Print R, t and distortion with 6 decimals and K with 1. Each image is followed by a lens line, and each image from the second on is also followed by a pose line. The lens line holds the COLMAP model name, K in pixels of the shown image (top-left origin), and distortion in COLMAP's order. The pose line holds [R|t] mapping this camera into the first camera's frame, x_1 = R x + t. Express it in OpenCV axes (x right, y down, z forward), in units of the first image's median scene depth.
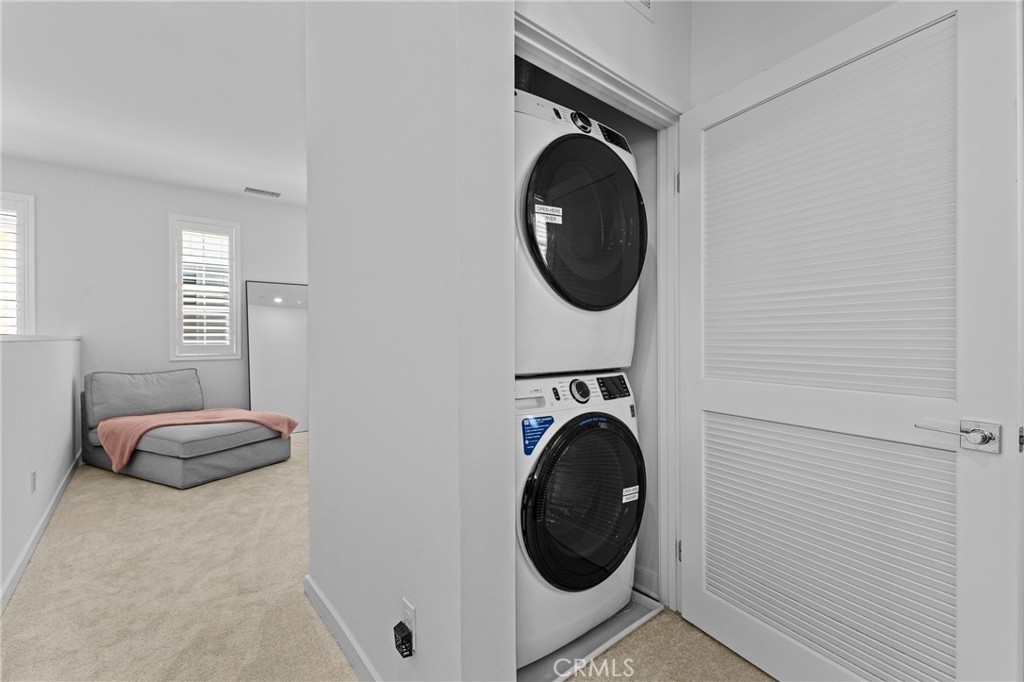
lens RADIAL K [[437.4, 0, 512.0], [0, 437.4, 341.0], [0, 0, 1]] dist [0.015592, -0.006017]
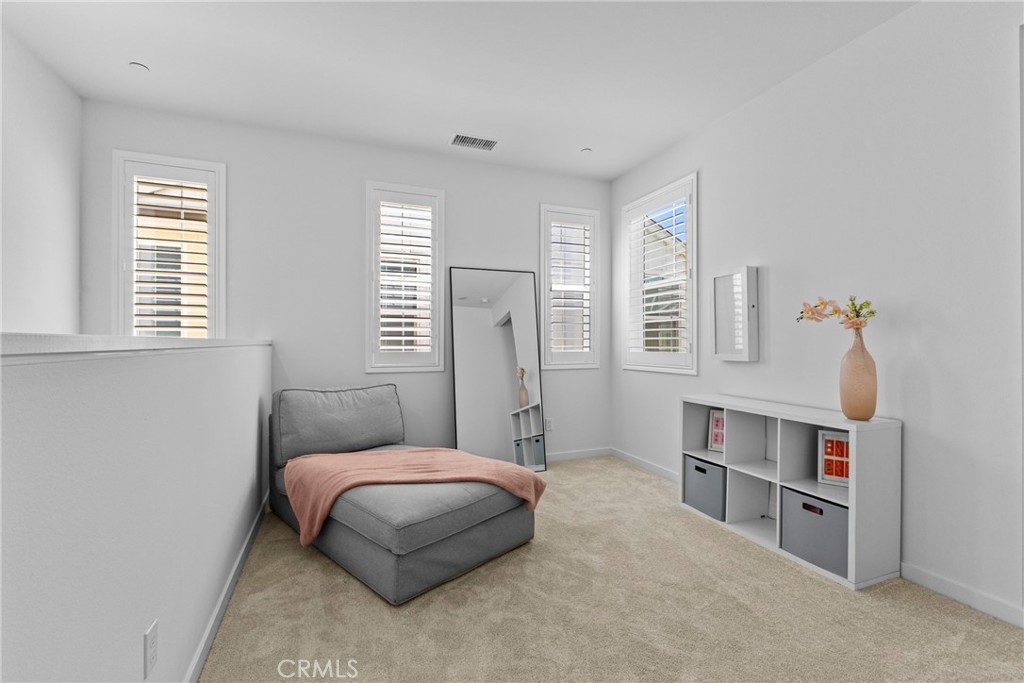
lens RADIAL K [[437.4, 0, 512.0], [0, 437.4, 341.5], [0, 0, 1]] dist [0.015592, -0.006017]
pose [[0.953190, 0.002082, -0.302365, -0.361939], [-0.004684, 0.999958, -0.007881, -0.005415], [0.302336, 0.008928, 0.953160, 0.417532]]
